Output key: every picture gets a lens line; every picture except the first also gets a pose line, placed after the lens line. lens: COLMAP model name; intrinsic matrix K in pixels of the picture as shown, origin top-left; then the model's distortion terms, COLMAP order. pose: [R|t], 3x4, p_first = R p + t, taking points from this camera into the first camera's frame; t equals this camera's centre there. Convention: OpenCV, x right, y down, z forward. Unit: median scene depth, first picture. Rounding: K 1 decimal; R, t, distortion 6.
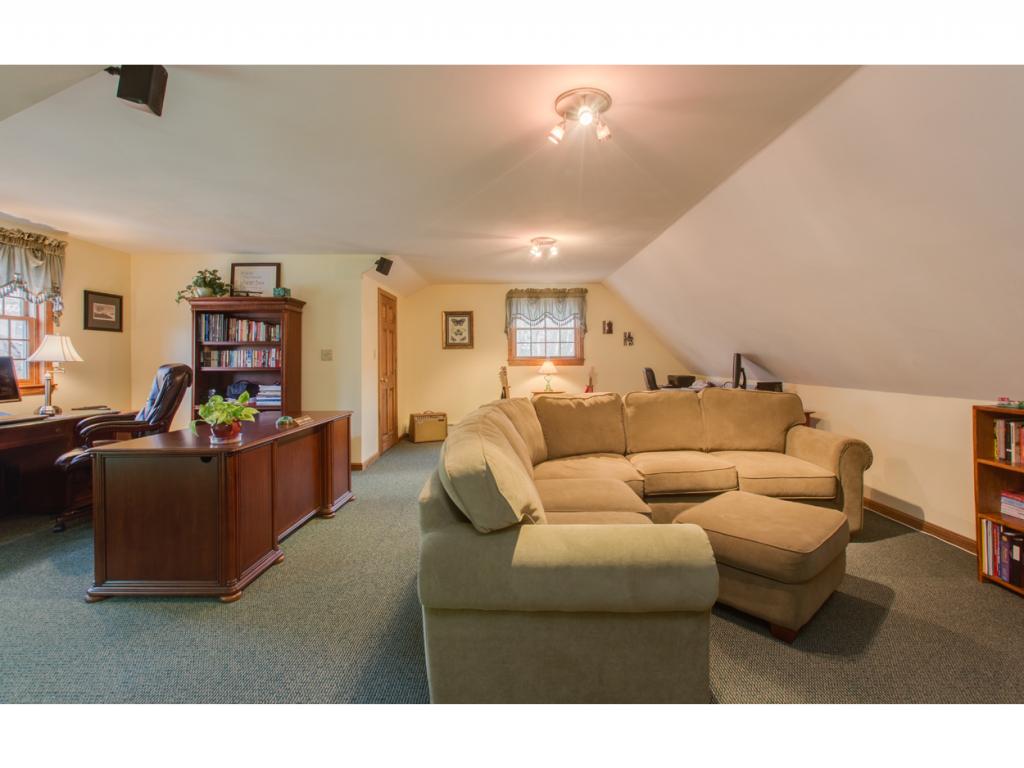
lens RADIAL K [[458.5, 0, 512.4], [0, 458.5, 357.9], [0, 0, 1]] dist [0.001128, 0.000130]
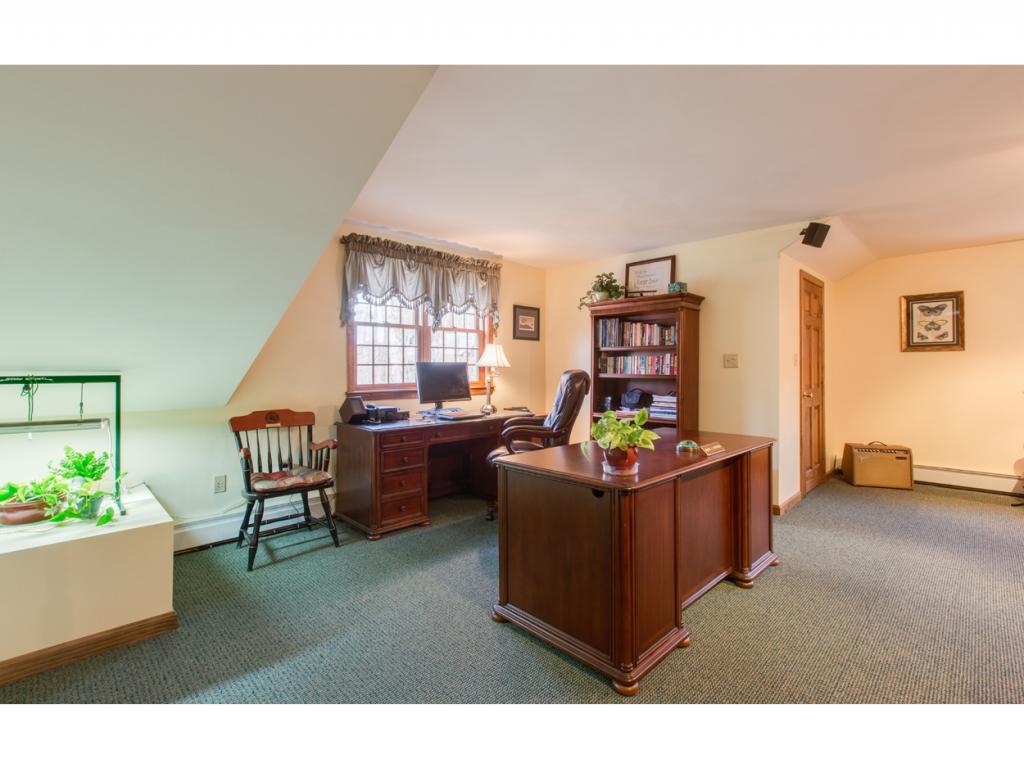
lens RADIAL K [[466.7, 0, 512.0], [0, 466.7, 362.1], [0, 0, 1]] dist [0.001691, 0.000276]
pose [[0.705064, -0.001736, -0.709141, -0.102272], [-0.002991, 0.999981, -0.005422, 0.001605], [0.709137, 0.005944, 0.705045, 0.165596]]
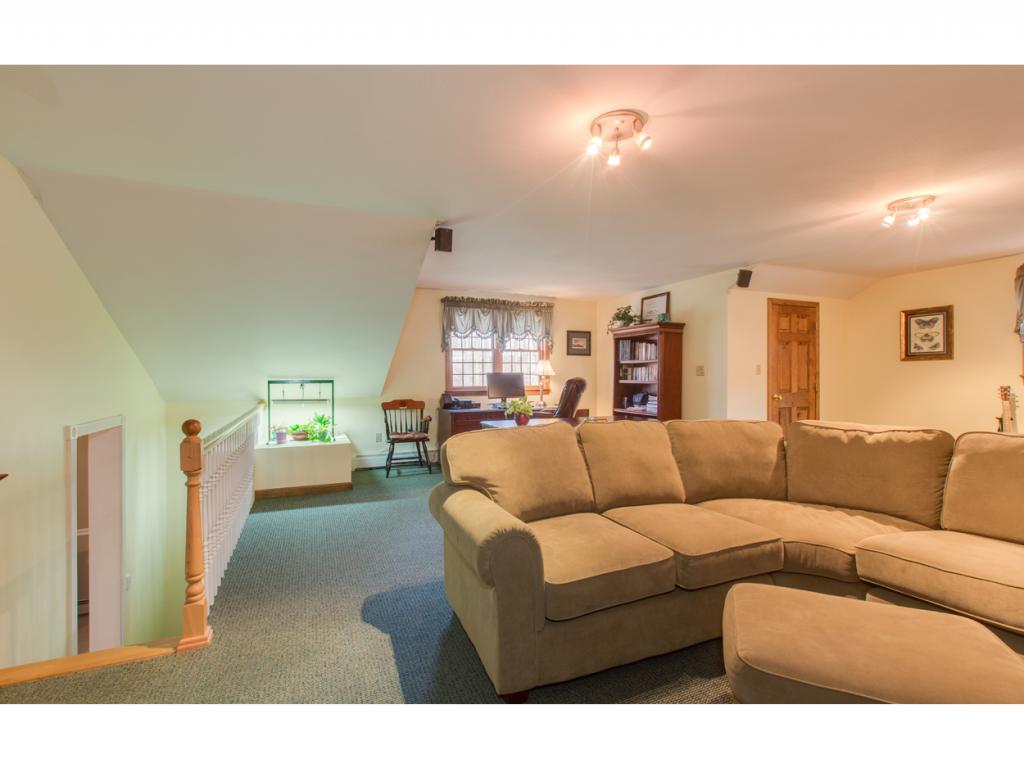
lens RADIAL K [[468.2, 0, 510.3], [0, 468.2, 375.8], [0, 0, 1]] dist [-0.001268, -0.000047]
pose [[0.402099, 0.005171, -0.915582, 0.438900], [0.001892, 0.999977, 0.006479, -0.002020], [0.915594, -0.004338, 0.402080, 0.158665]]
